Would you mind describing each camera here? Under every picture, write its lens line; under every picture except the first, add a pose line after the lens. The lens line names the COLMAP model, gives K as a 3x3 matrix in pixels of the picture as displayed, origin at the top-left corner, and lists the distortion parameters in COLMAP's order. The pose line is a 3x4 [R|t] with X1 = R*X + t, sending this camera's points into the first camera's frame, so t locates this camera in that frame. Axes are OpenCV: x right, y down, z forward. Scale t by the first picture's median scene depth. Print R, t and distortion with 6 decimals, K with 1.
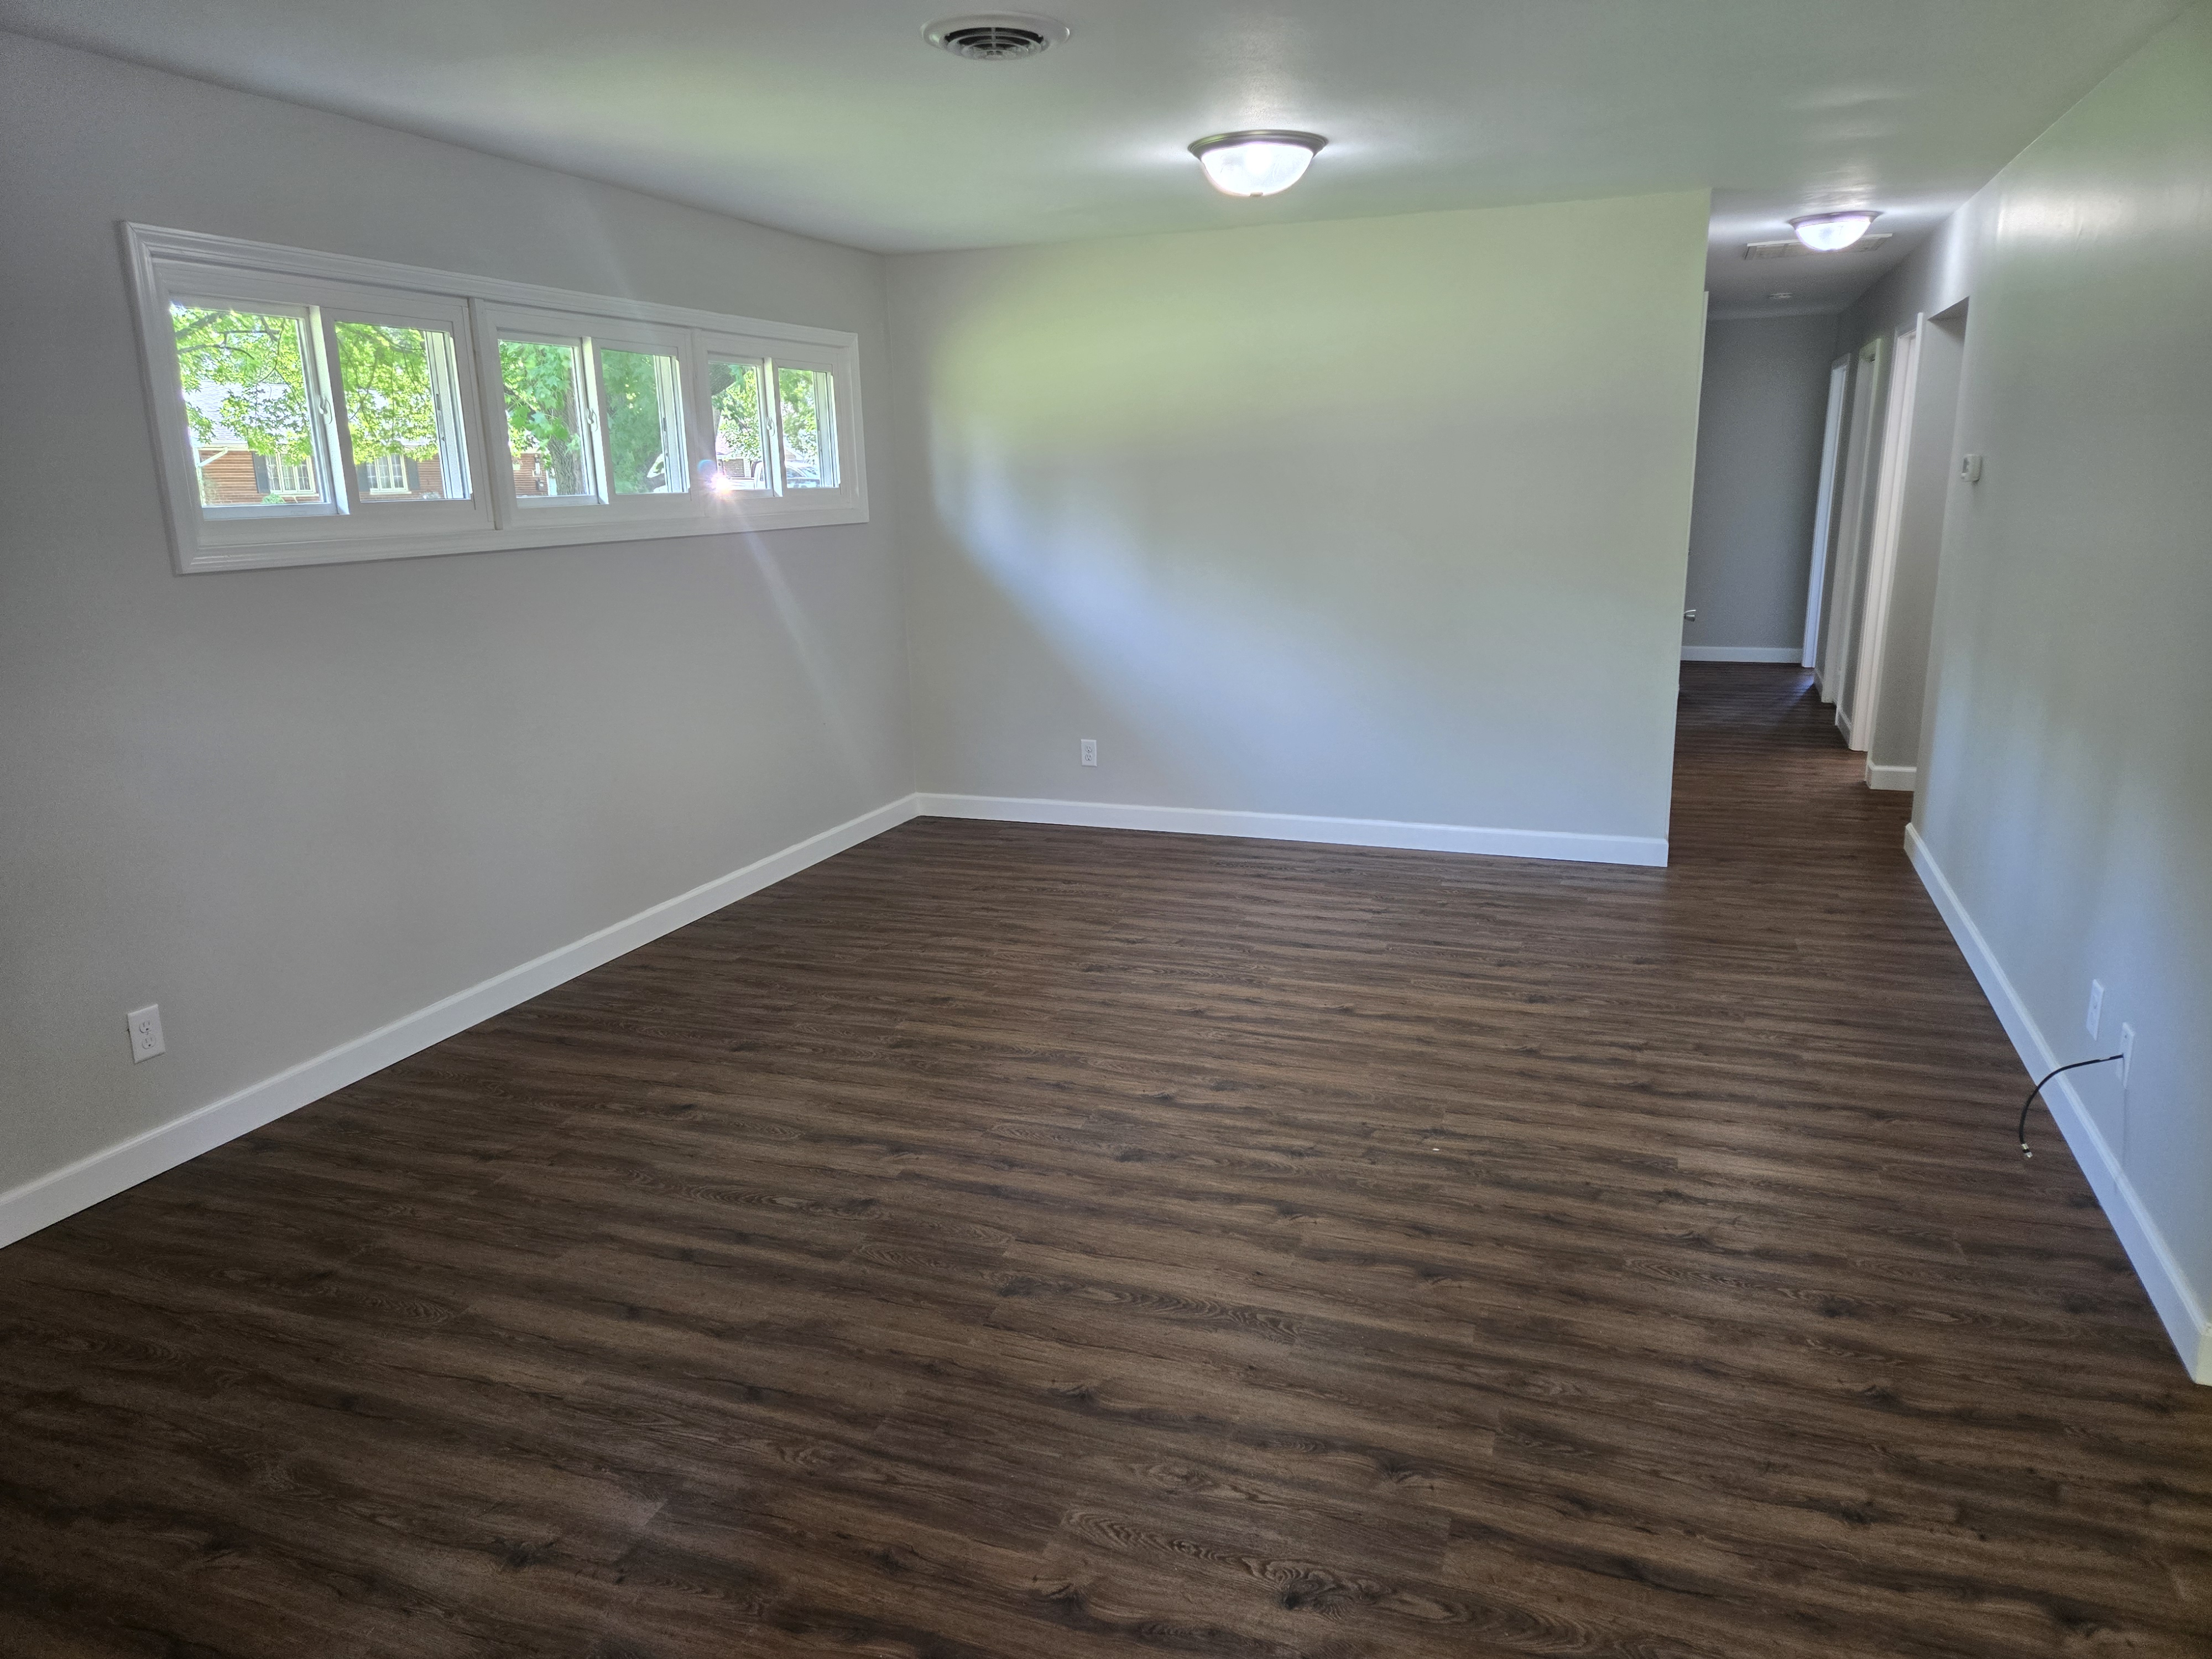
lens RADIAL K [[1482.0, 0, 1106.0], [0, 1482.0, 829.5], [0, 0, 1]] dist [0.098334, -0.095791]
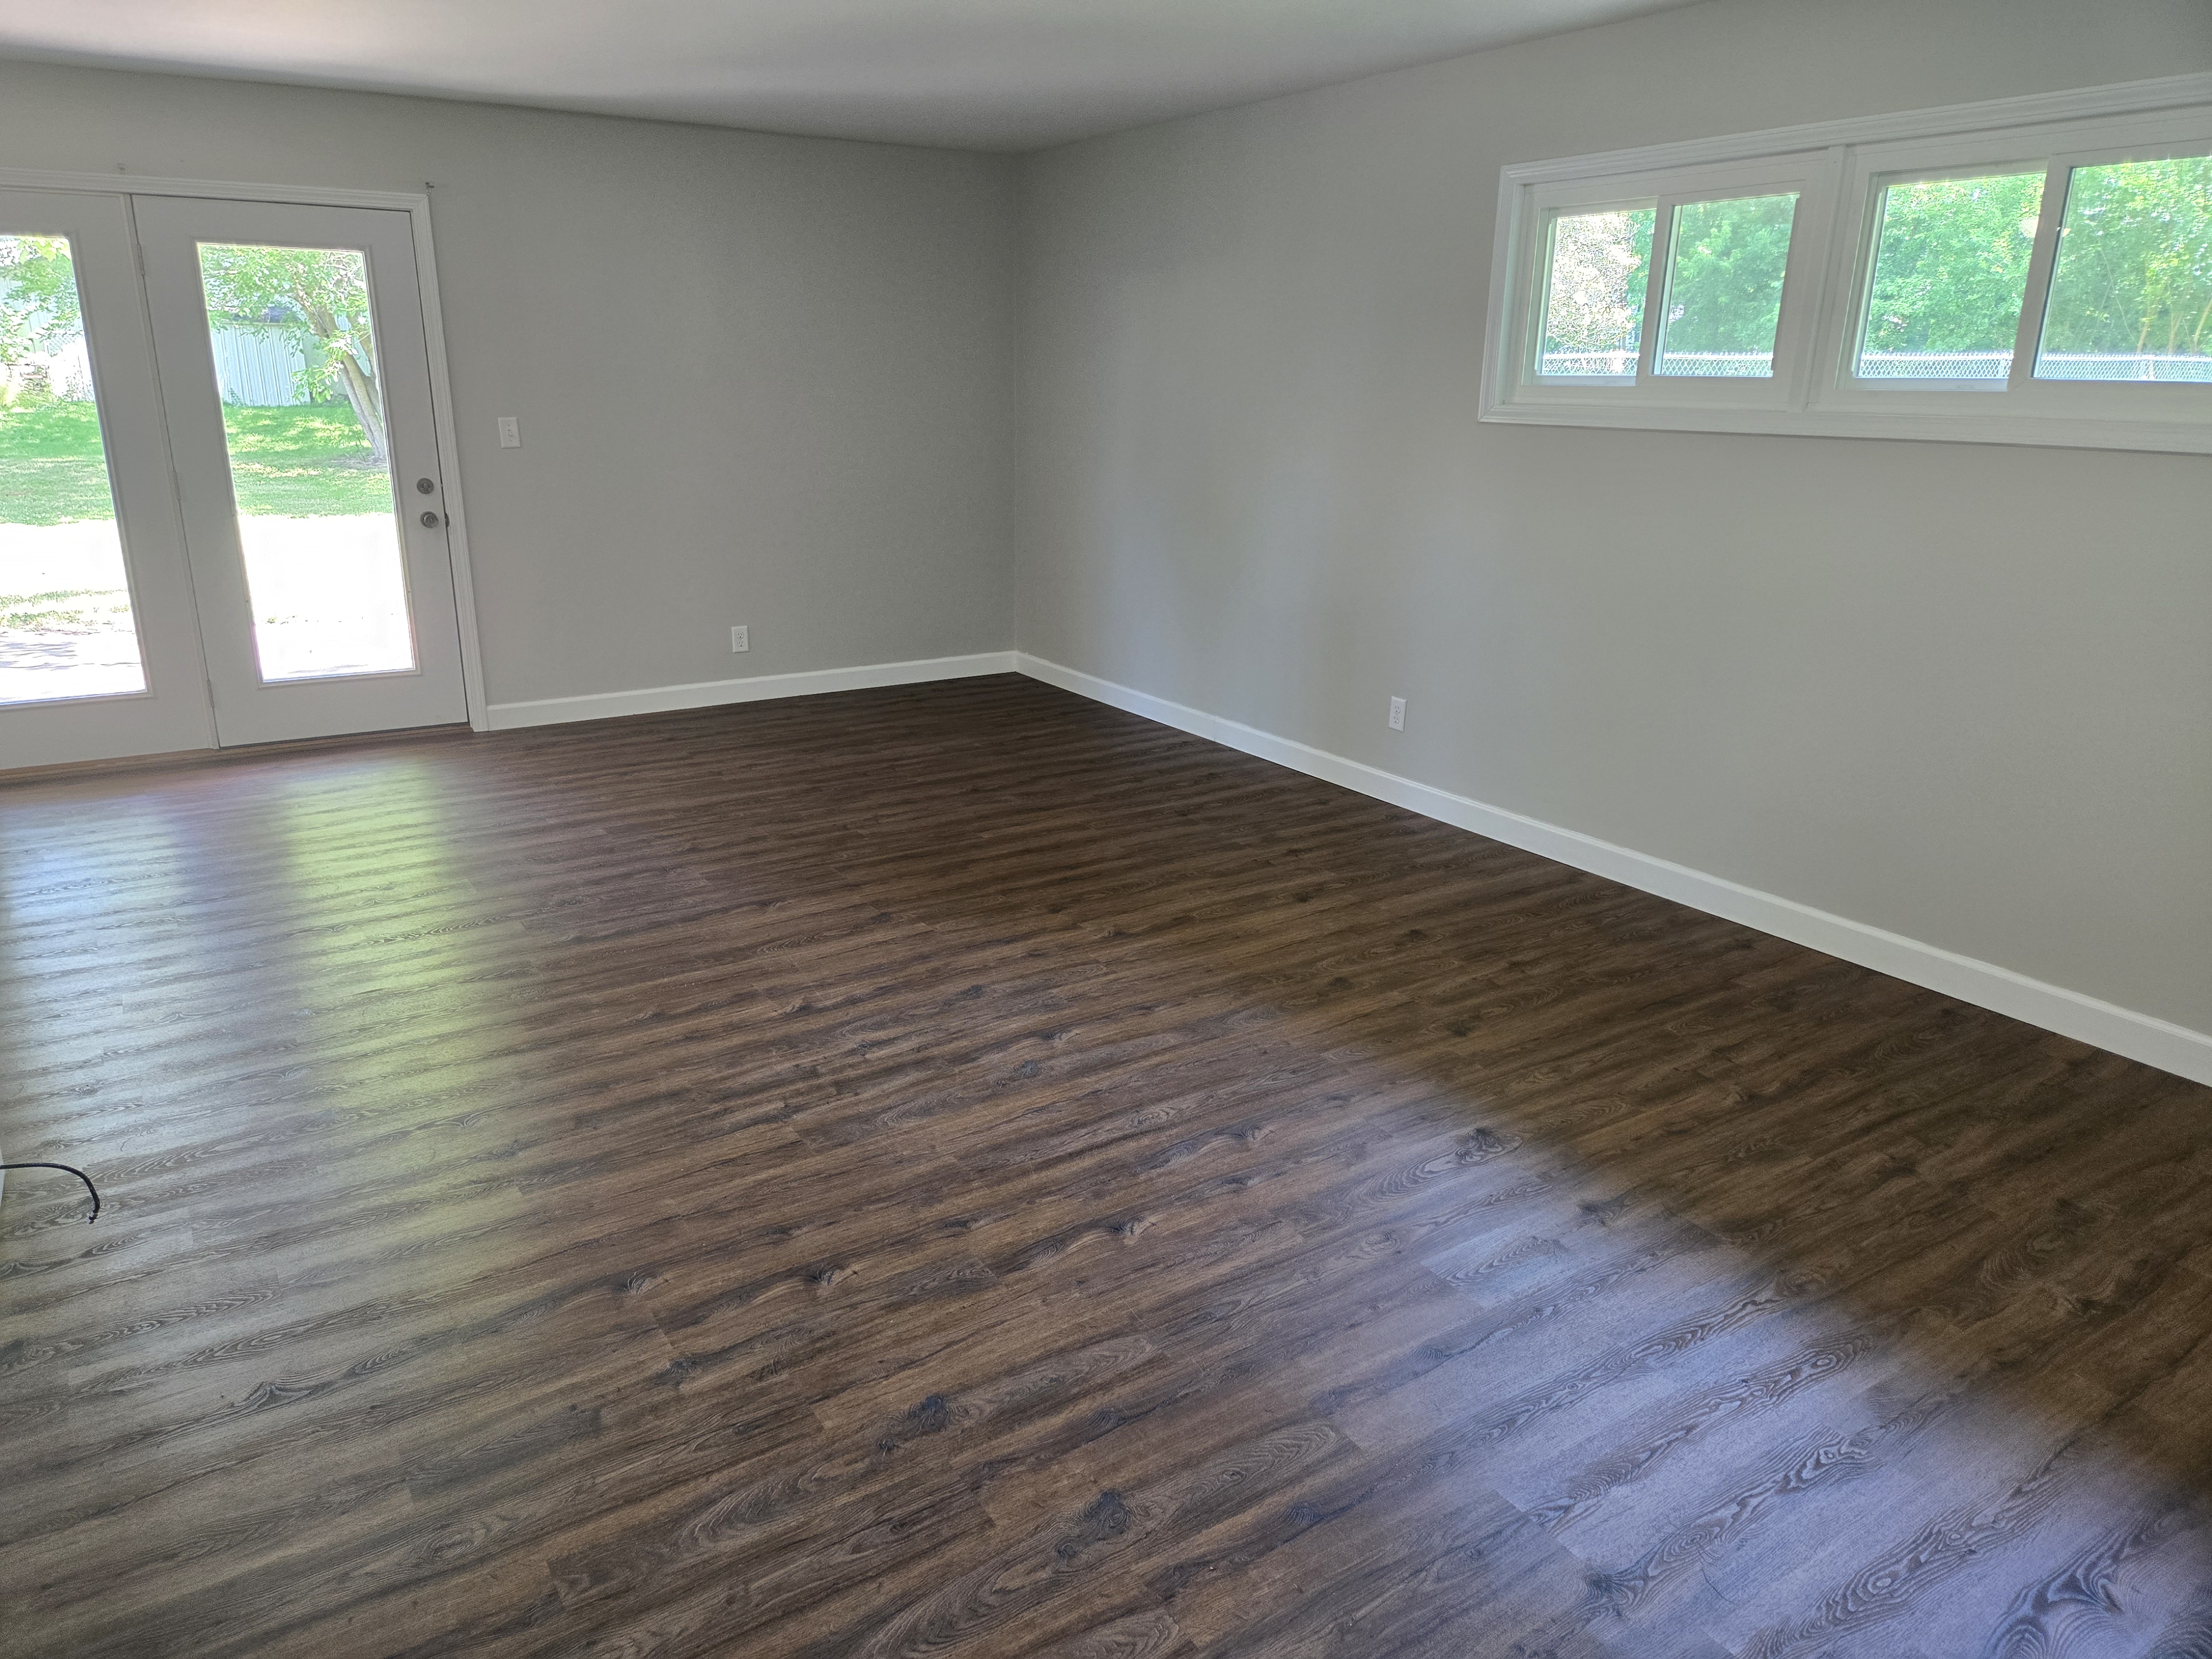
lens RADIAL K [[1482.0, 0, 1106.0], [0, 1482.0, 829.5], [0, 0, 1]] dist [0.098334, -0.095791]
pose [[-0.600802, 0.250132, -0.759257, 0.738919], [-0.188359, 0.878748, 0.438547, -0.373477], [0.776890, 0.406493, -0.480838, 1.508047]]
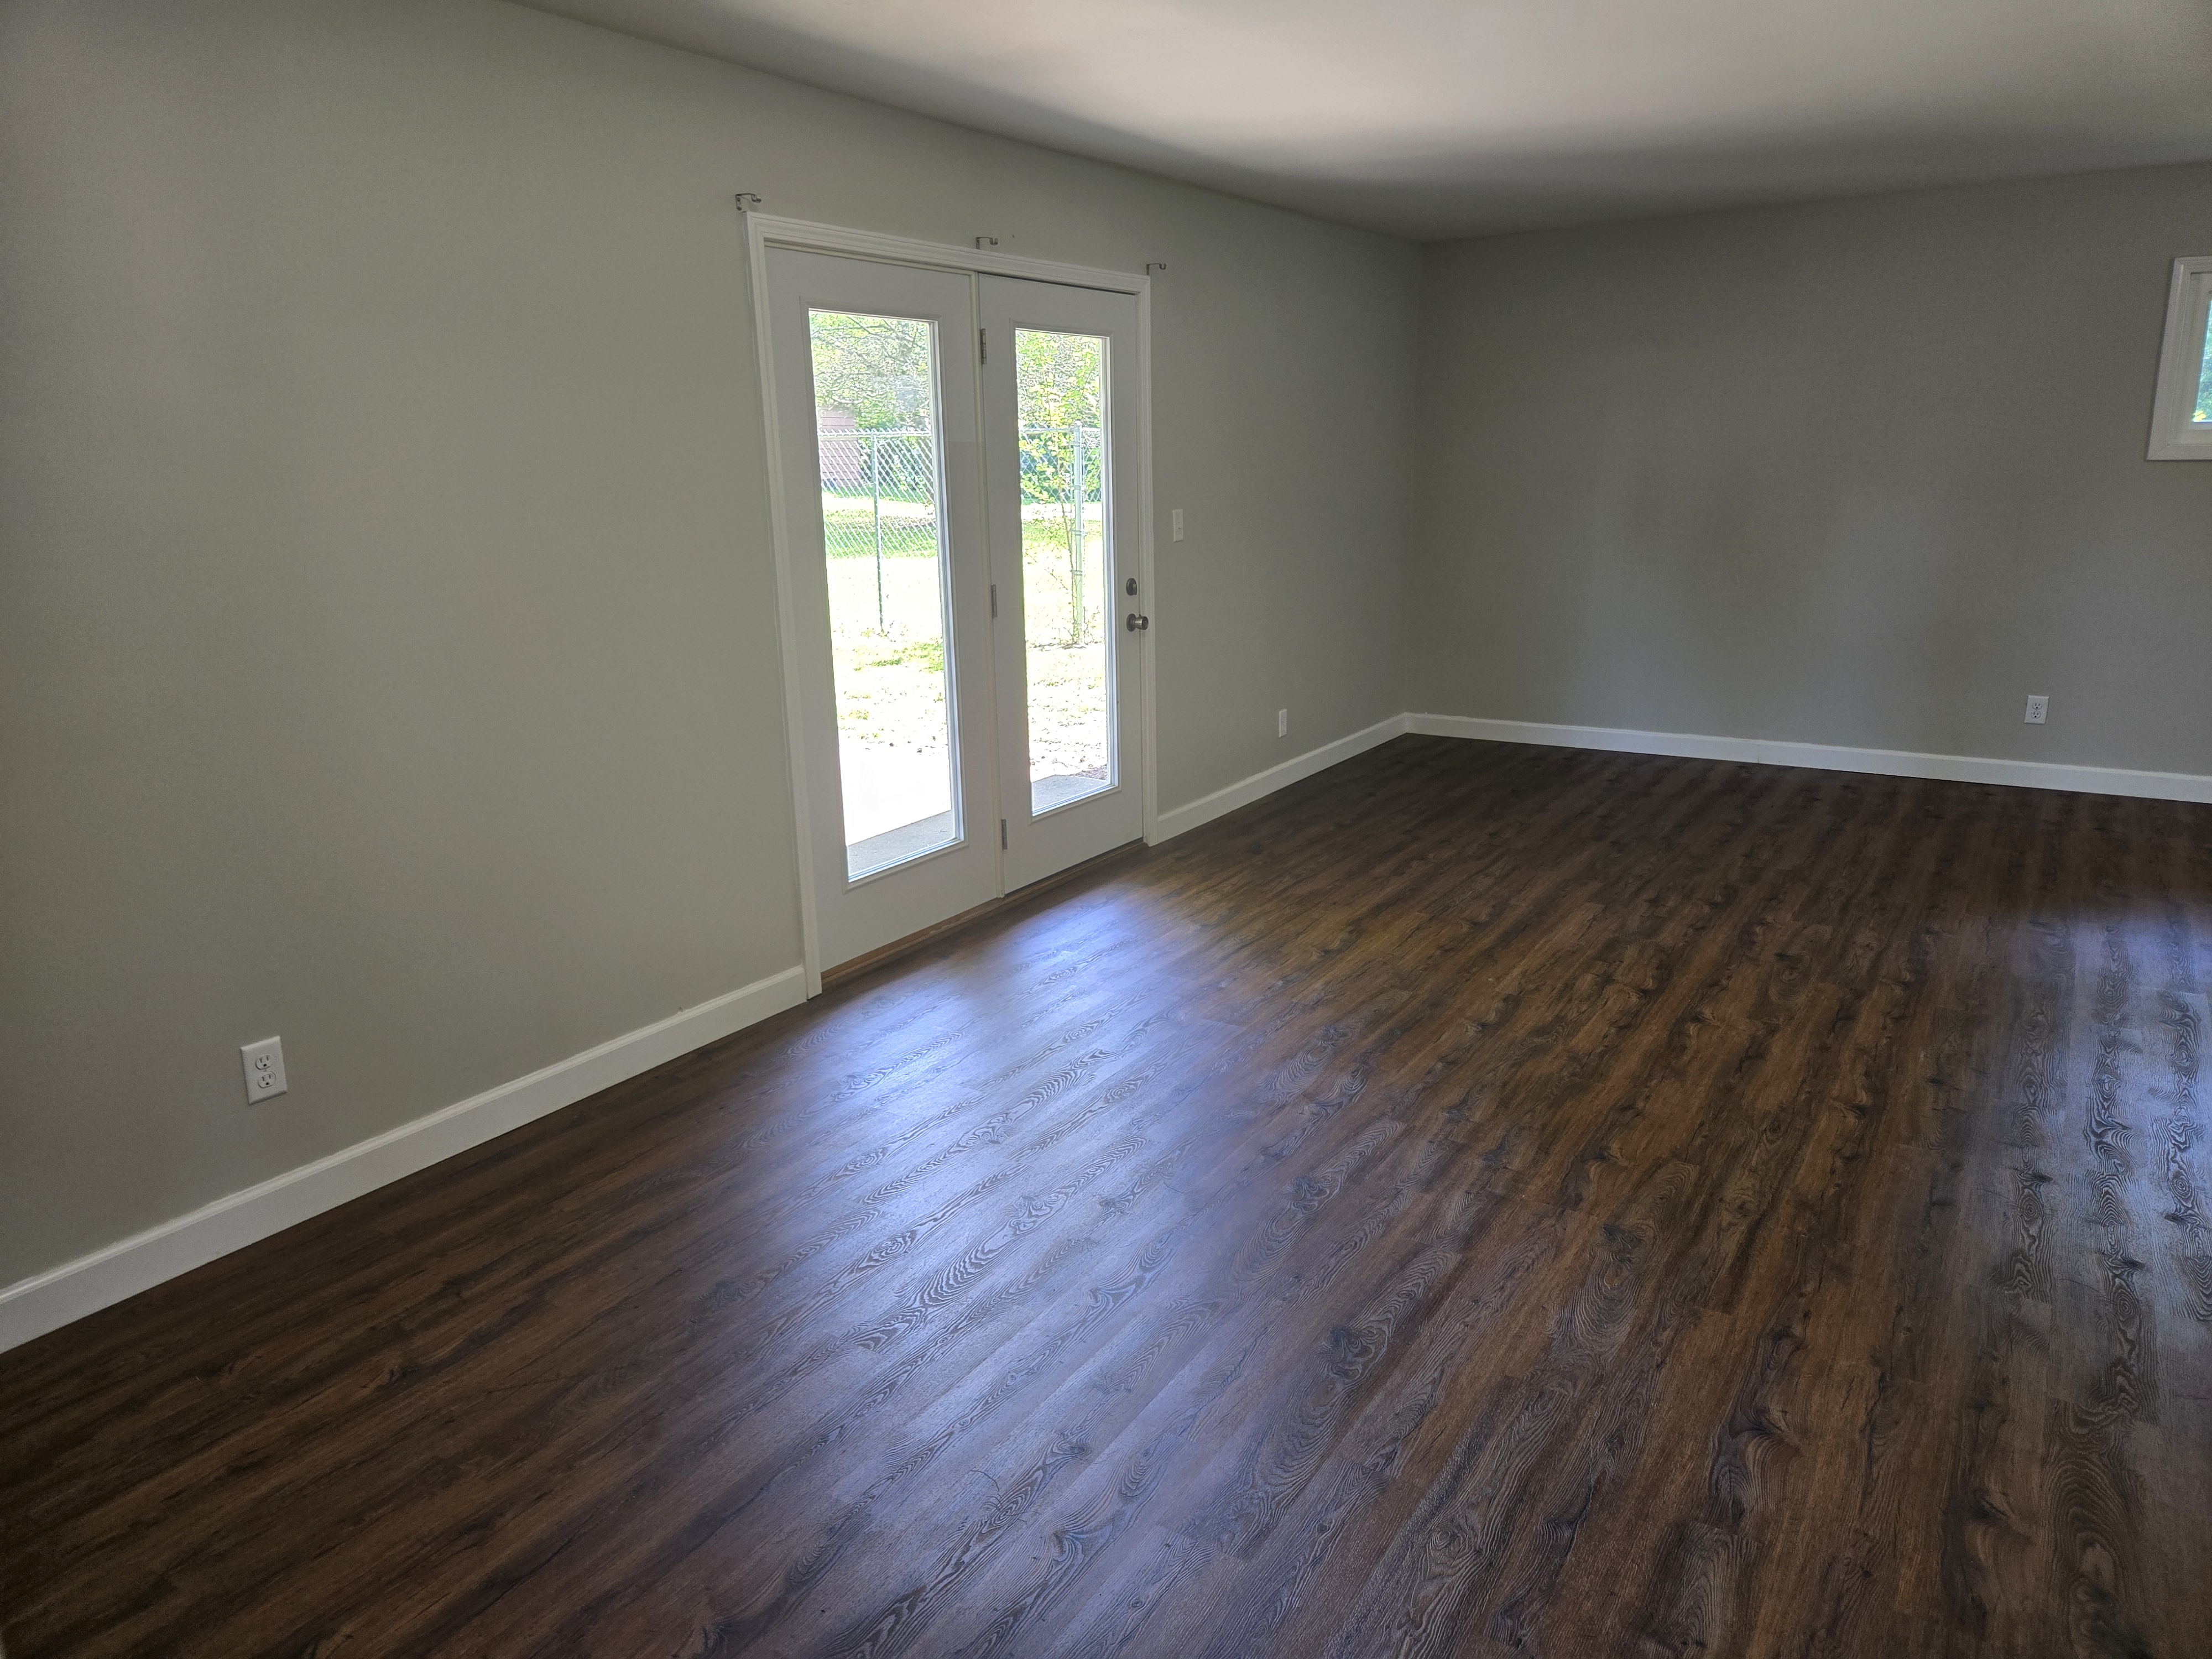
lens RADIAL K [[1430.9, 0, 1098.7], [0, 1430.9, 810.8], [0, 0, 1]] dist [0.008508, 0.003631]
pose [[-0.234432, 0.253894, -0.938392, 1.281449], [-0.200620, 0.931878, 0.302251, -0.052435], [0.951206, 0.259118, -0.167525, 0.224354]]
